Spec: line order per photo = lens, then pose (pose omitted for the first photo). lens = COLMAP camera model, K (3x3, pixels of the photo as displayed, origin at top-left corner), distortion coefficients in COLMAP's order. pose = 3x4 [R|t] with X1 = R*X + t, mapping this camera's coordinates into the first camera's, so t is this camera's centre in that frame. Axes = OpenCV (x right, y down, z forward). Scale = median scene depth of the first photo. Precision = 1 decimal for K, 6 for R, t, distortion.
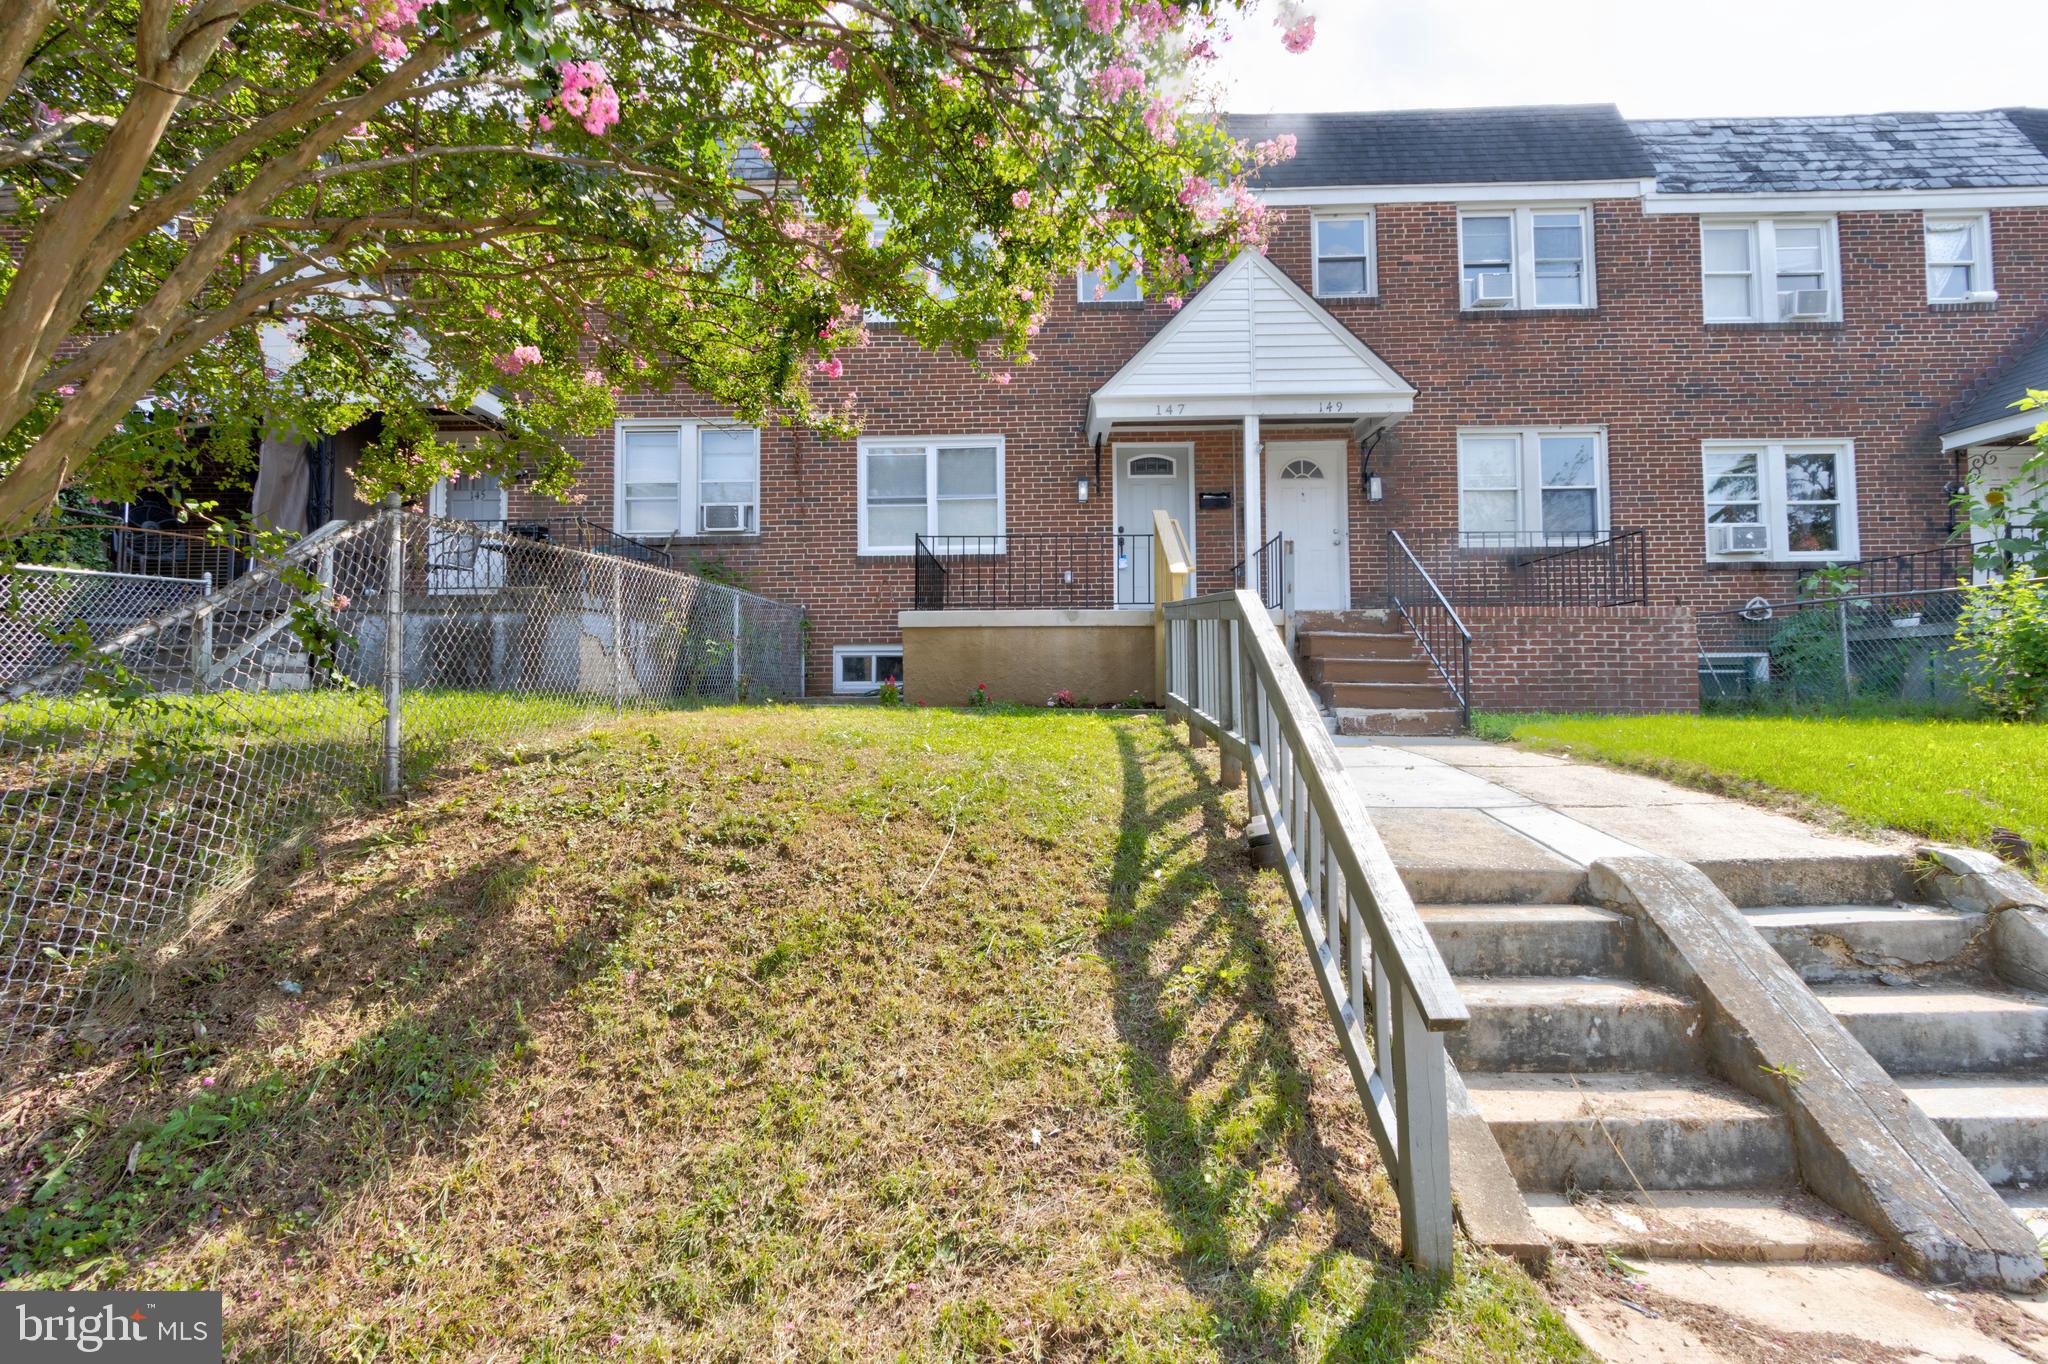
lens RADIAL K [[938.8, 0, 1022.0], [0, 938.8, 676.2], [0, 0, 1]] dist [0.006942, -0.001905]
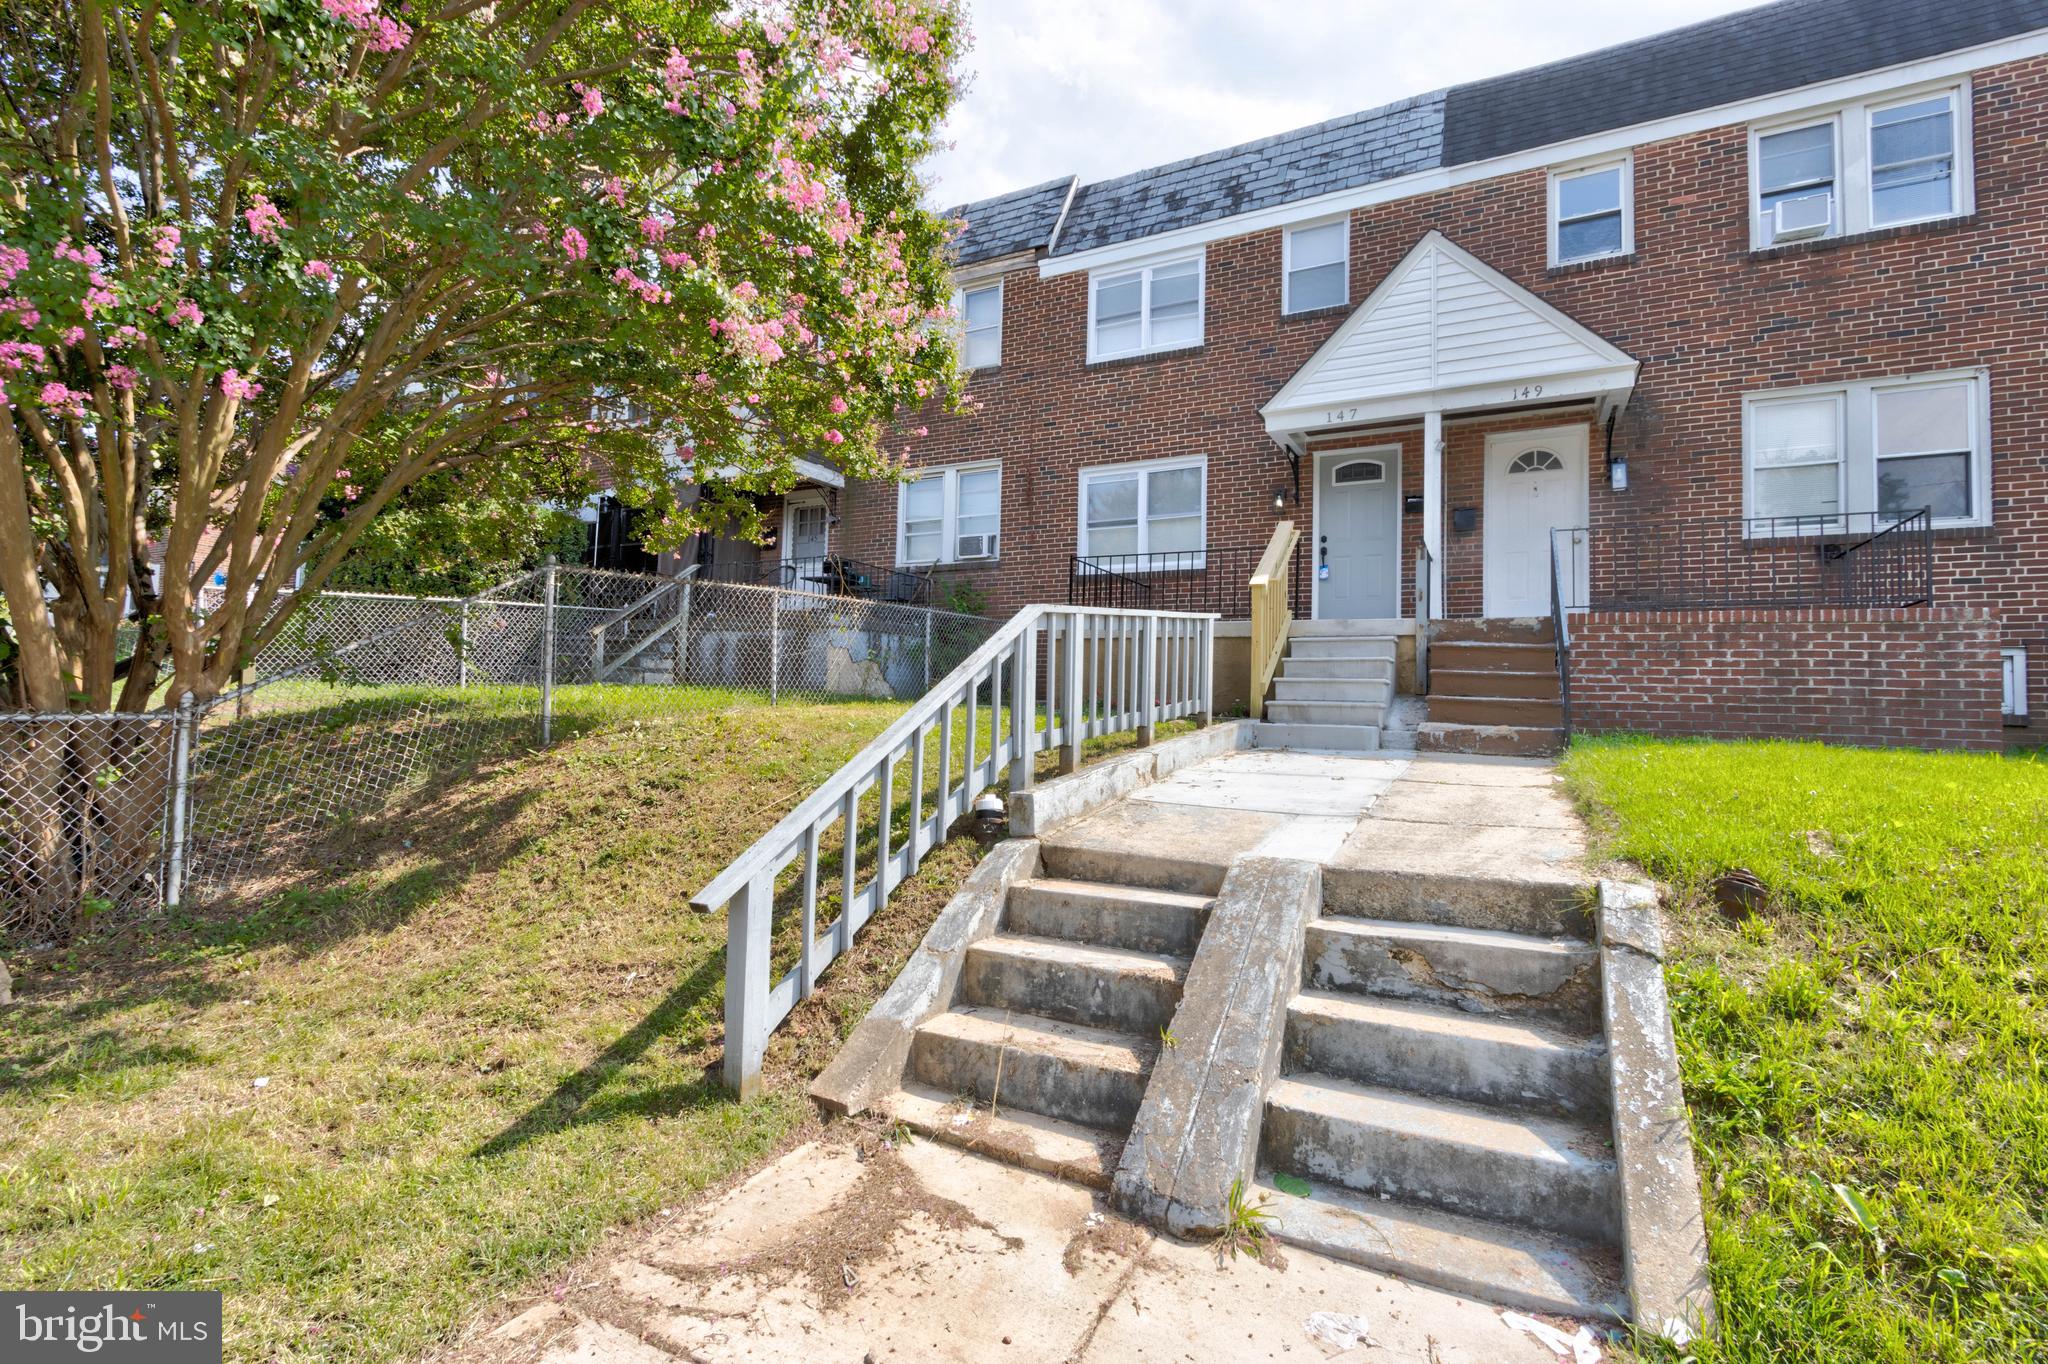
lens RADIAL K [[938.8, 0, 1042.8], [0, 938.8, 683.6], [0, 0, 1]] dist [0.006942, -0.001905]
pose [[0.893015, 0.017070, -0.449703, 0.314163], [-0.019799, 0.999803, -0.001367, 0.003054], [0.449591, 0.010124, 0.893177, -0.012165]]
